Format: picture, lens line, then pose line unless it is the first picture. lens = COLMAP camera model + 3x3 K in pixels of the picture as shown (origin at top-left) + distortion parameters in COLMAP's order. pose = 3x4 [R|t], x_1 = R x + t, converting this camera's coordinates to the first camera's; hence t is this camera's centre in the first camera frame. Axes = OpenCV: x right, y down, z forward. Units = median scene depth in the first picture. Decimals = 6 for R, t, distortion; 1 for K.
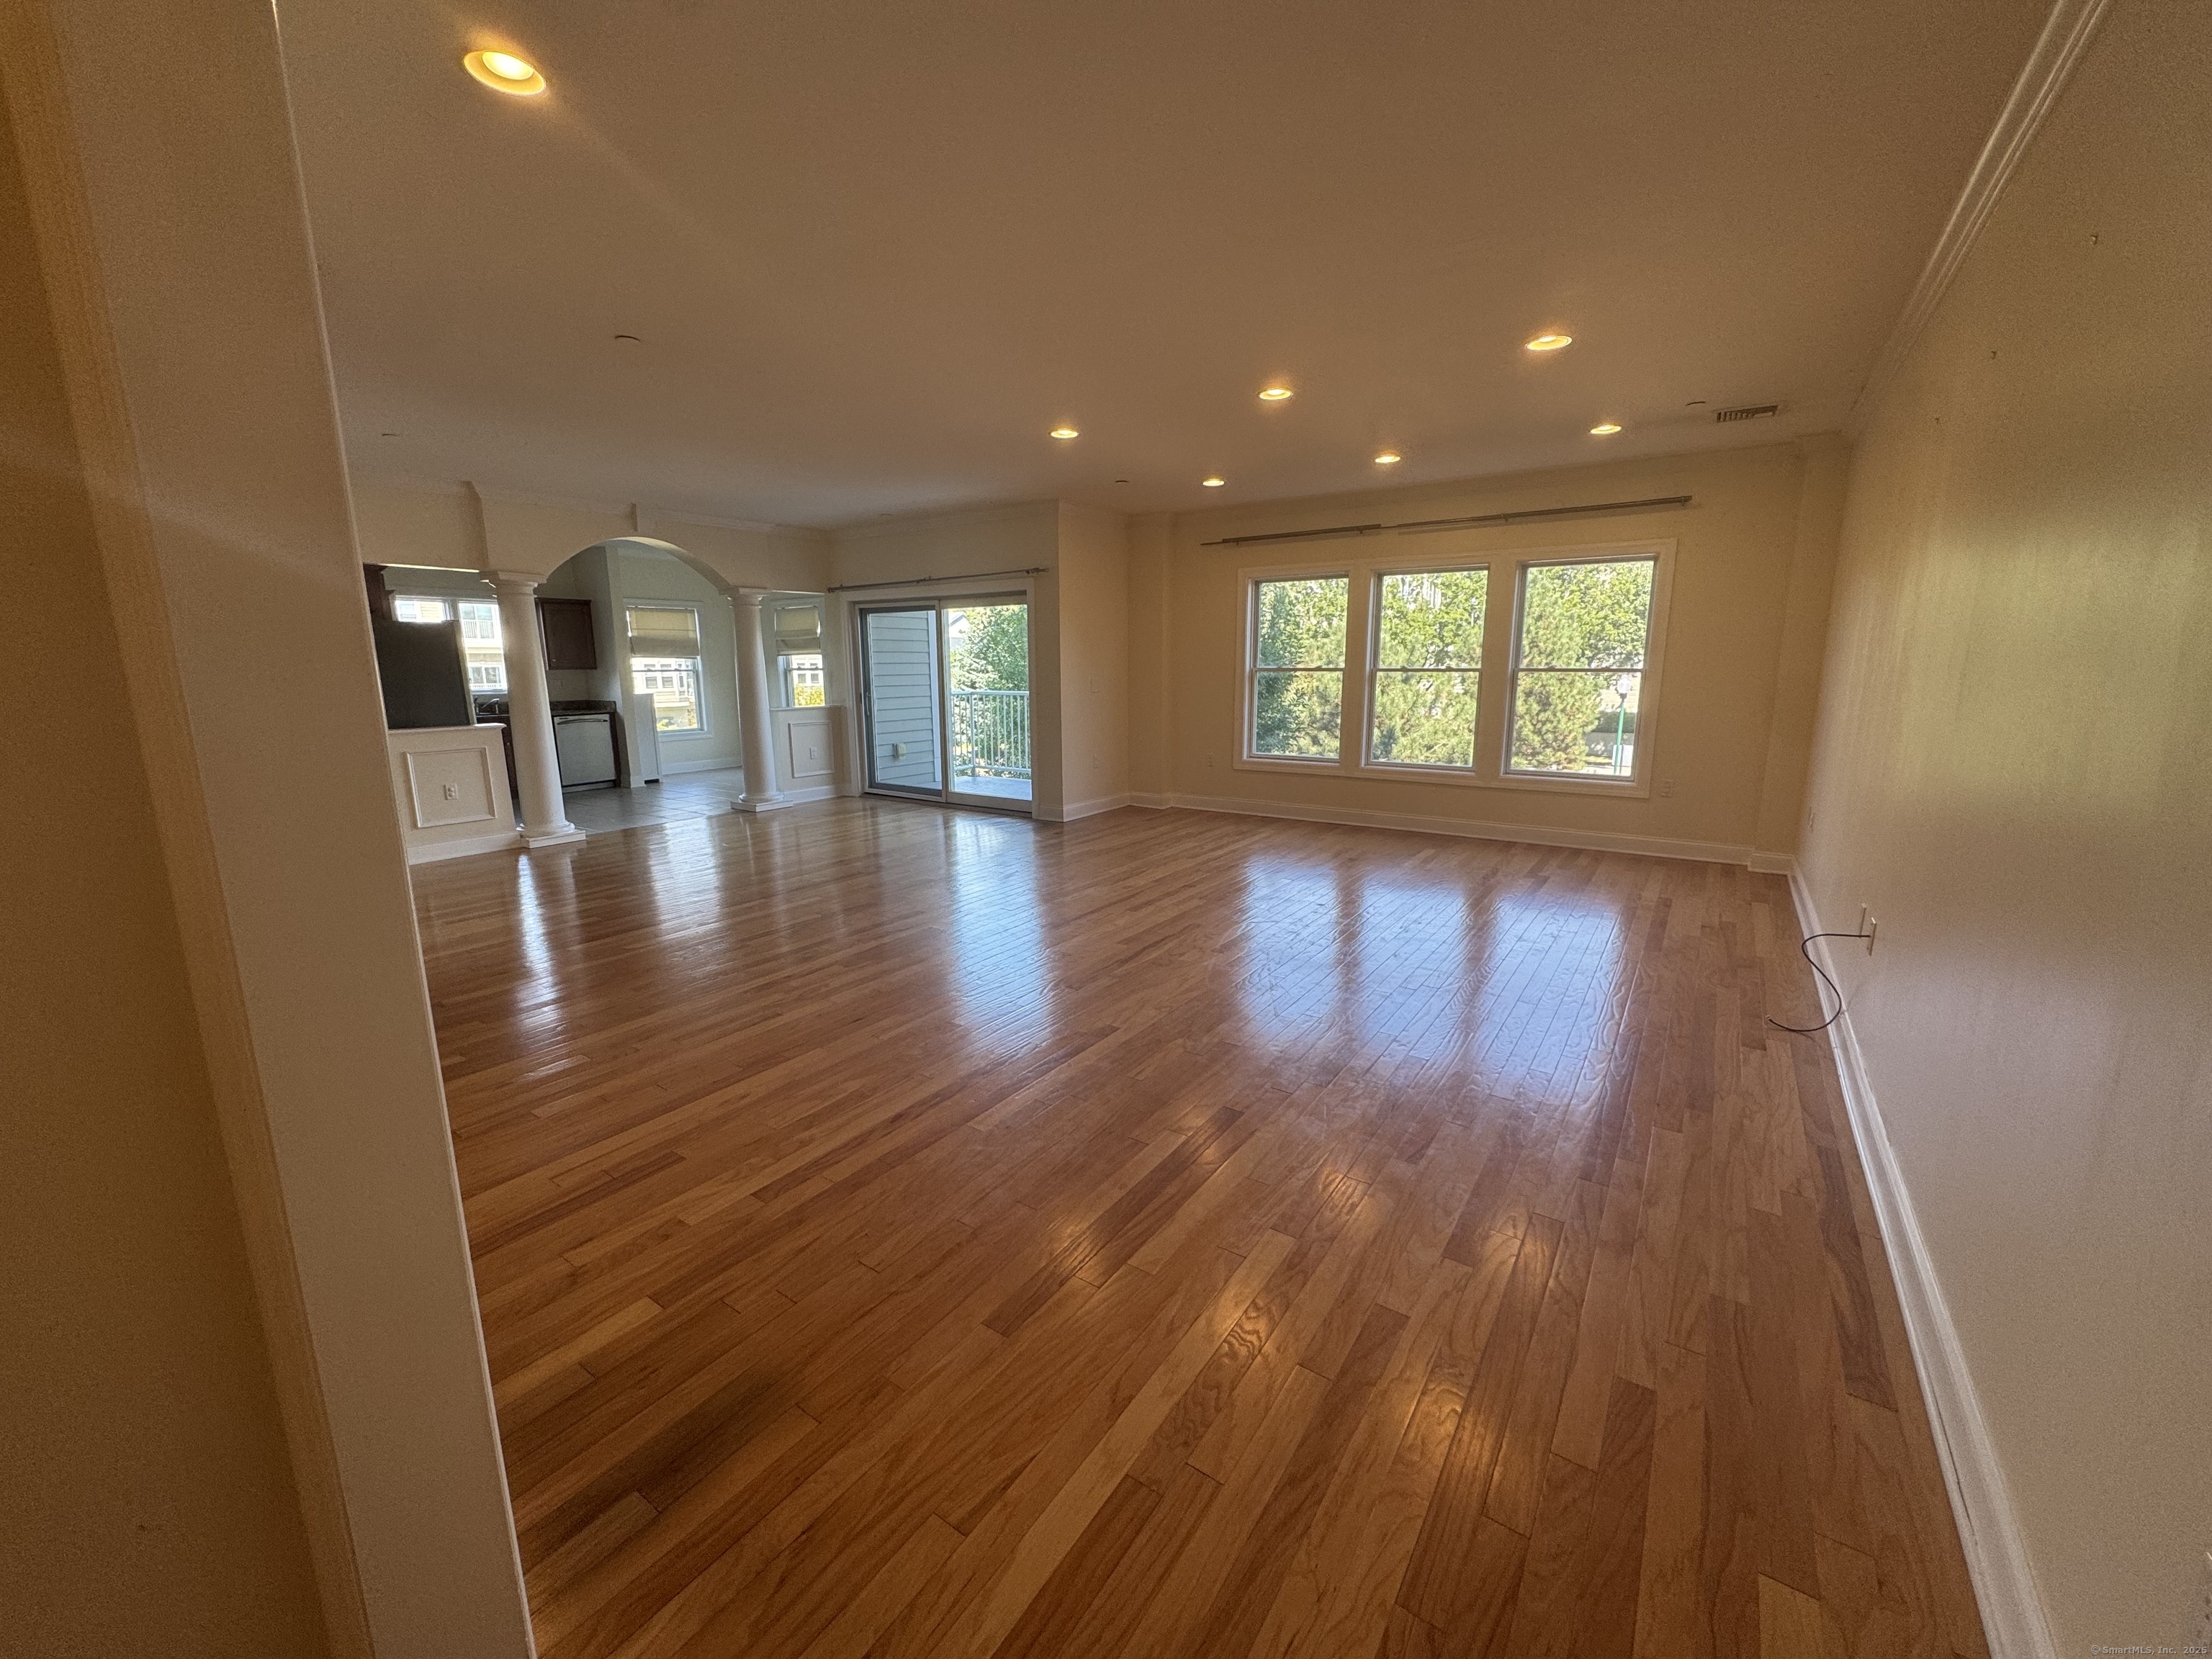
lens RADIAL K [[885.1, 0, 1103.7], [0, 885.1, 822.5], [0, 0, 1]] dist [-0.001156, 0.000049]
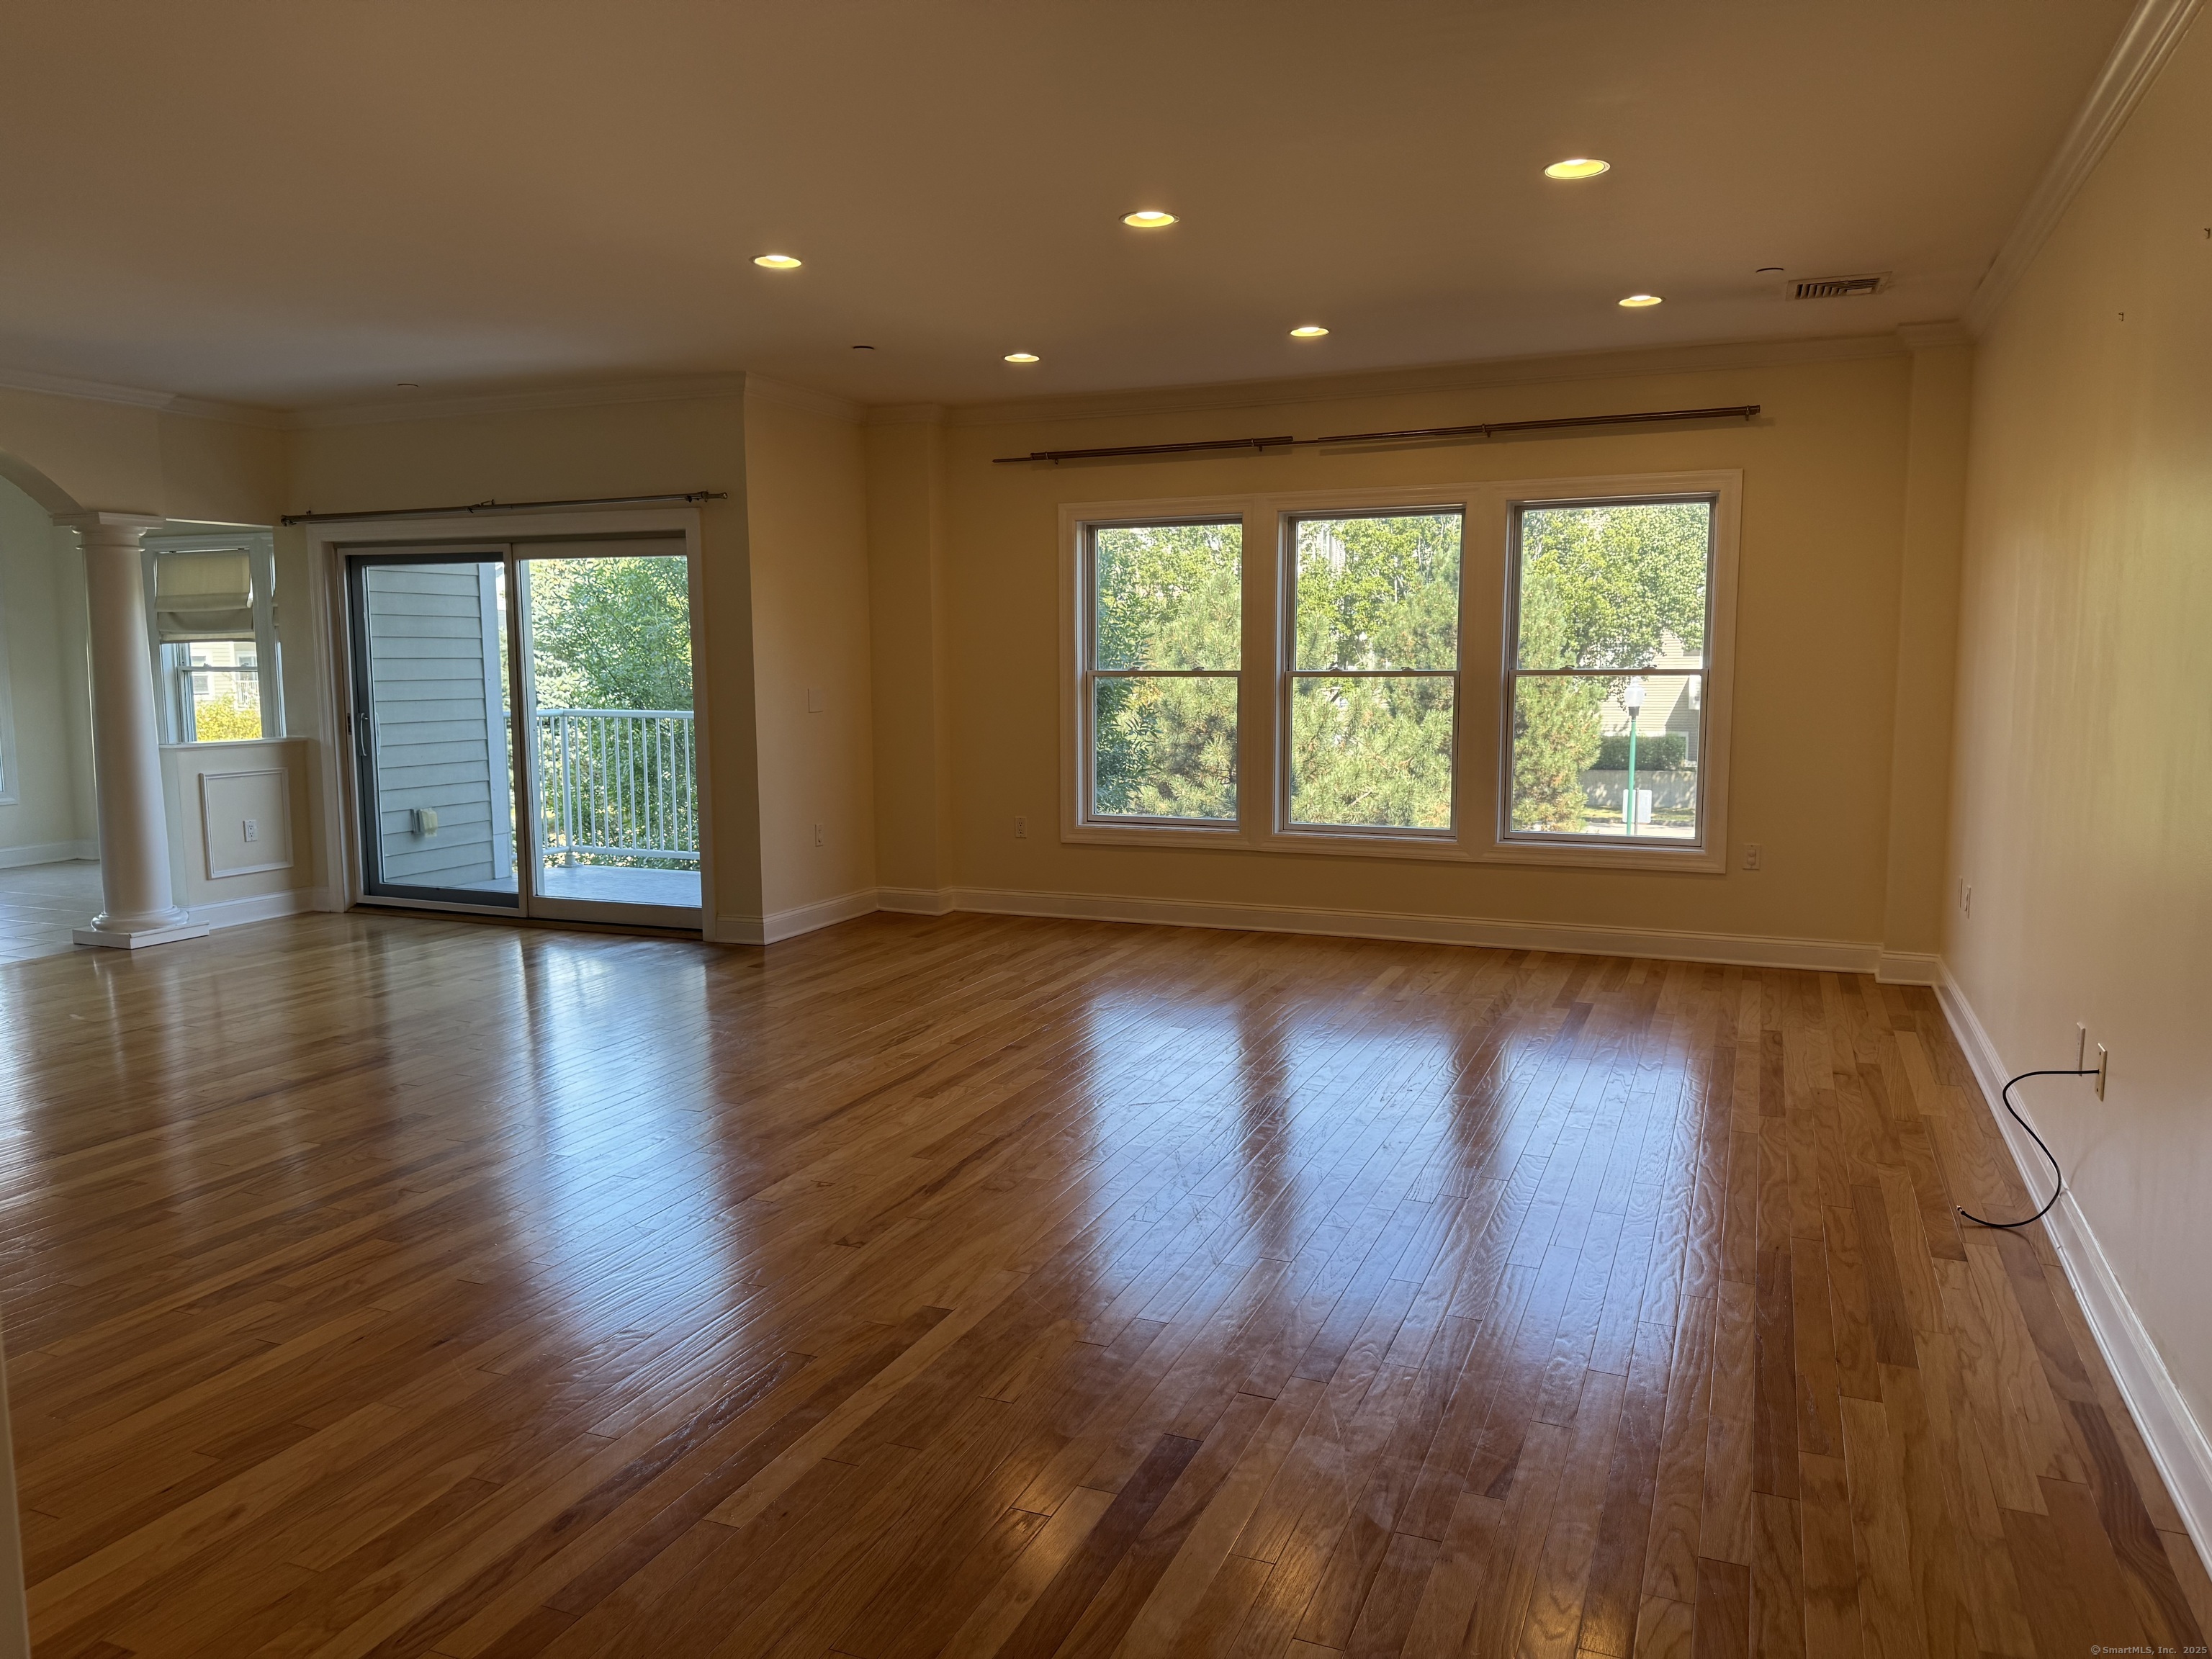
lens RADIAL K [[1561.8, 0, 1111.6], [0, 1561.8, 820.9], [0, 0, 1]] dist [0.045629, -0.049377]
pose [[0.976789, -0.020477, 0.213222, -0.046773], [0.036470, 0.996785, -0.071347, -0.000141], [-0.211075, 0.077468, 0.974395, -0.003440]]
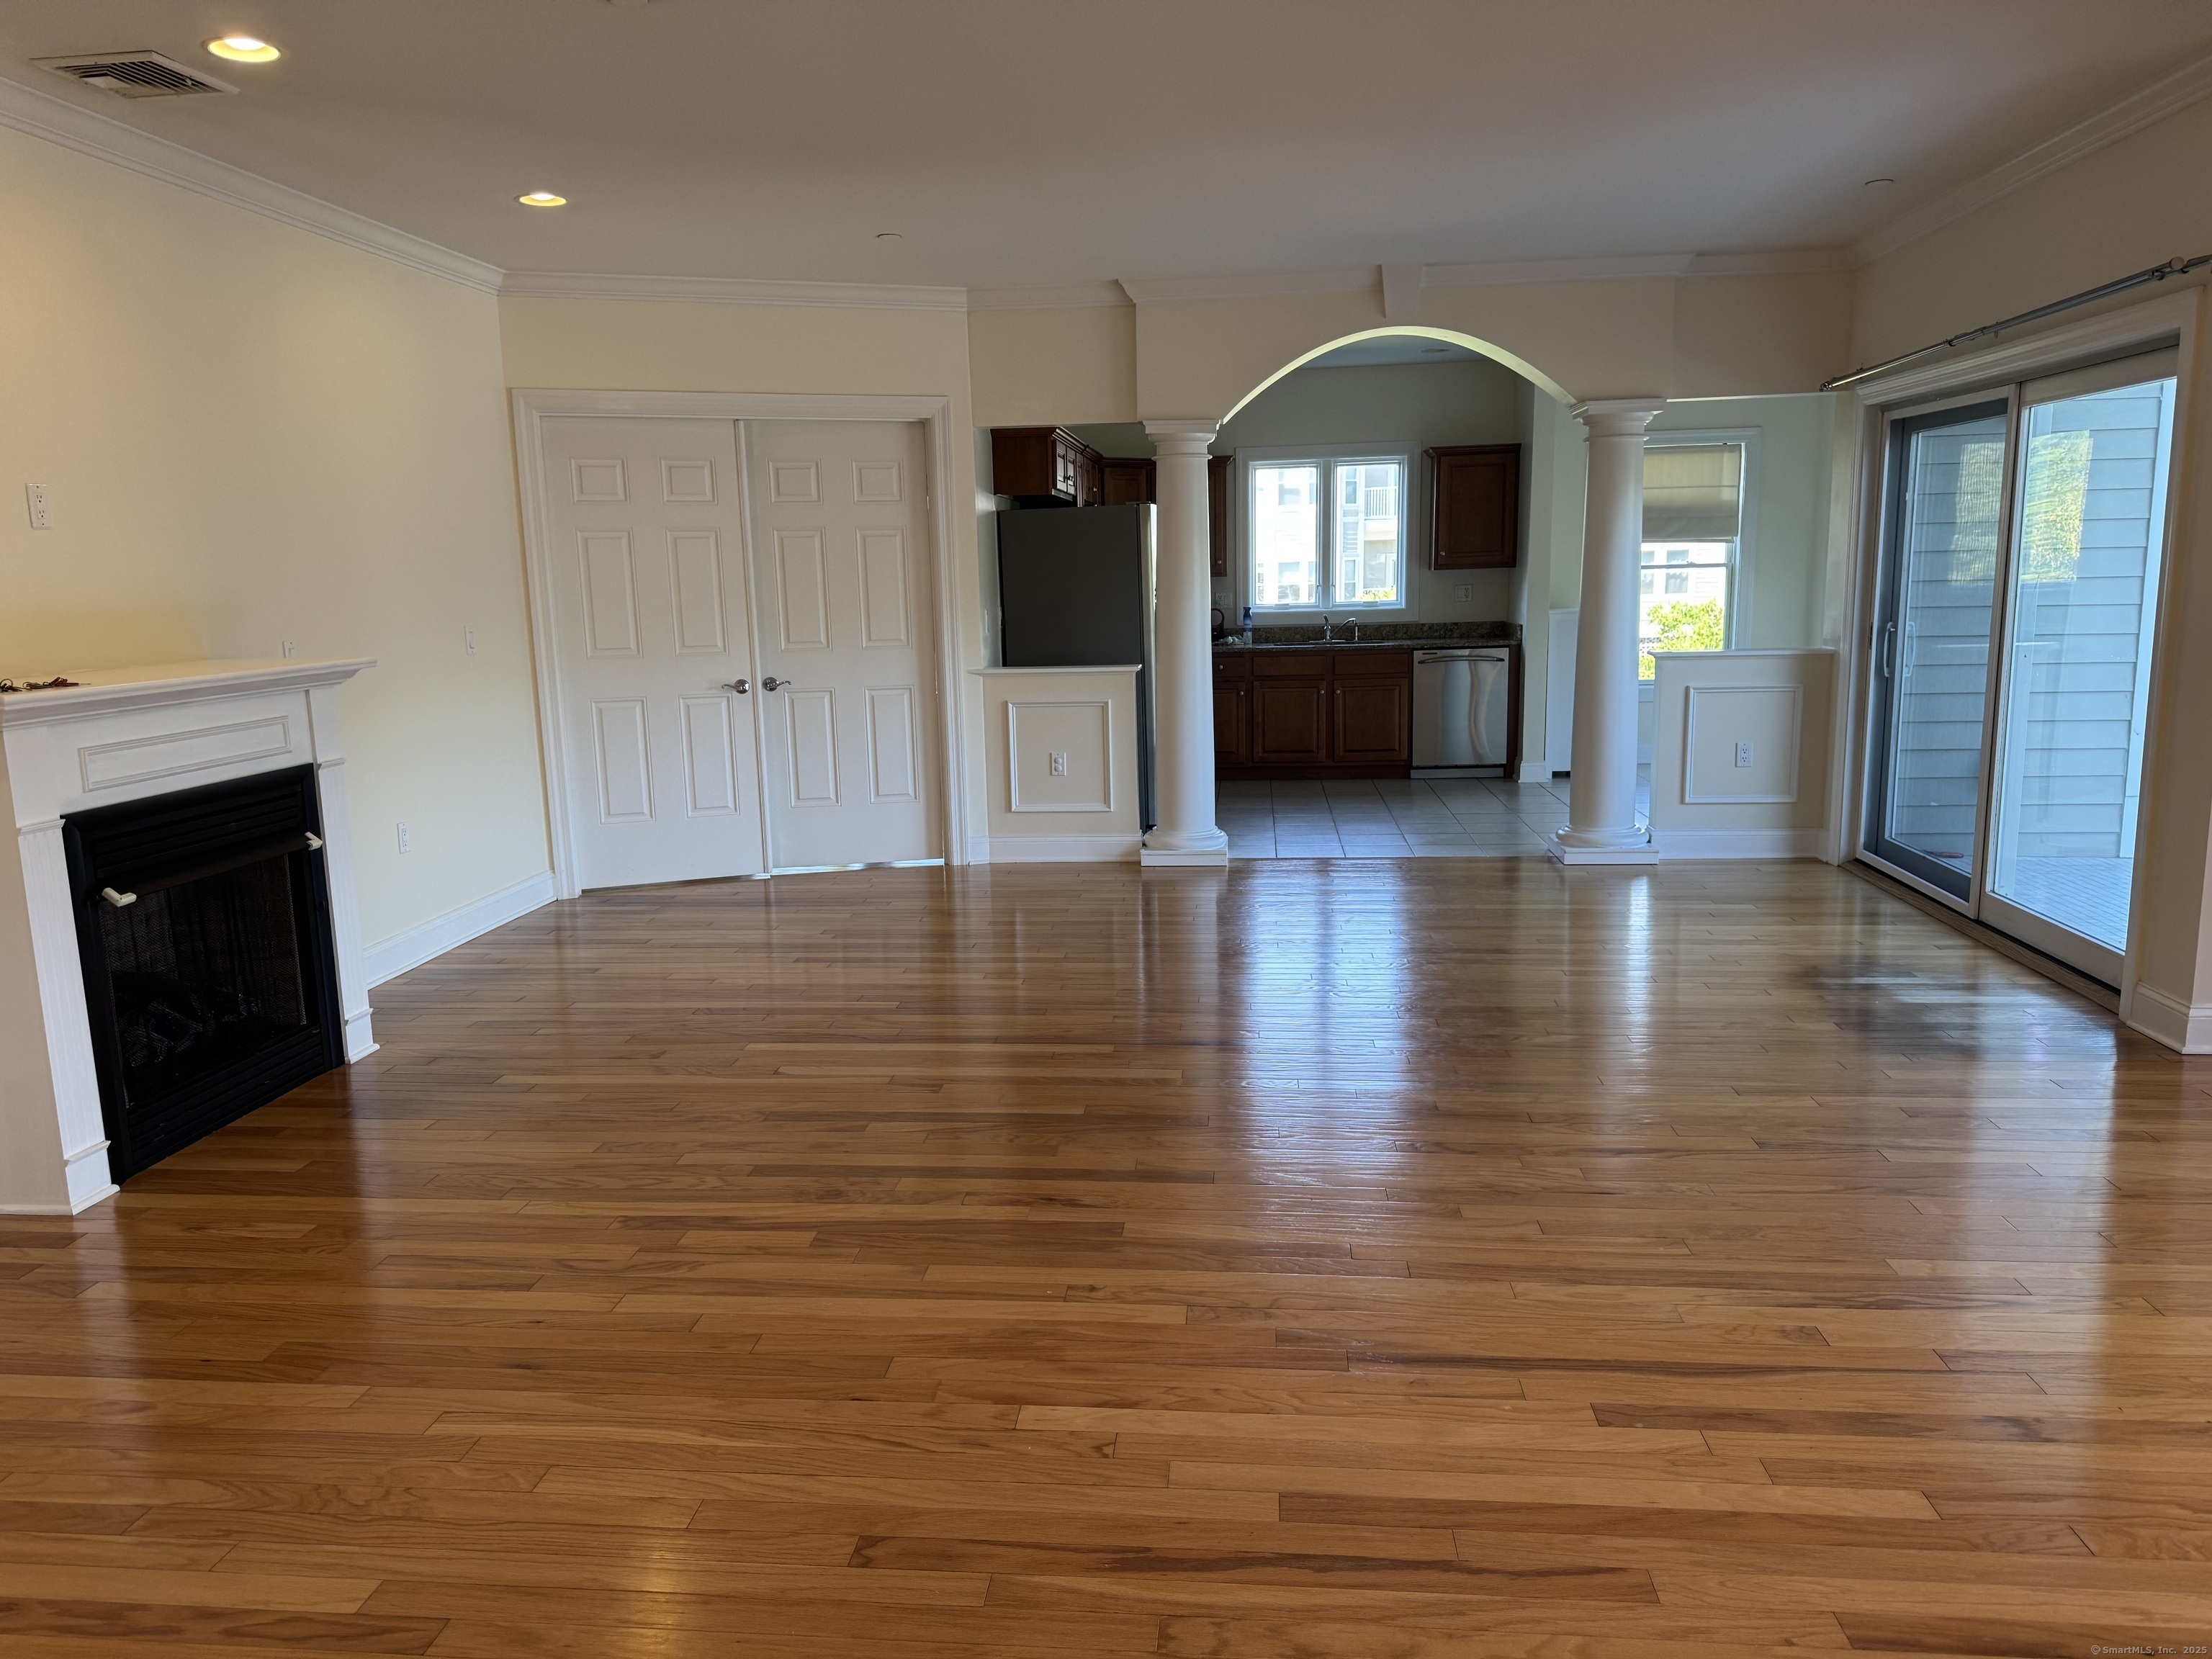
lens RADIAL K [[1561.8, 0, 1092.6], [0, 1561.8, 826.8], [0, 0, 1]] dist [0.045629, -0.049377]
pose [[0.484576, 0.141371, -0.863250, 0.292480], [-0.138091, 0.986843, 0.084096, -0.090074], [0.863781, 0.078456, 0.497722, 0.449844]]
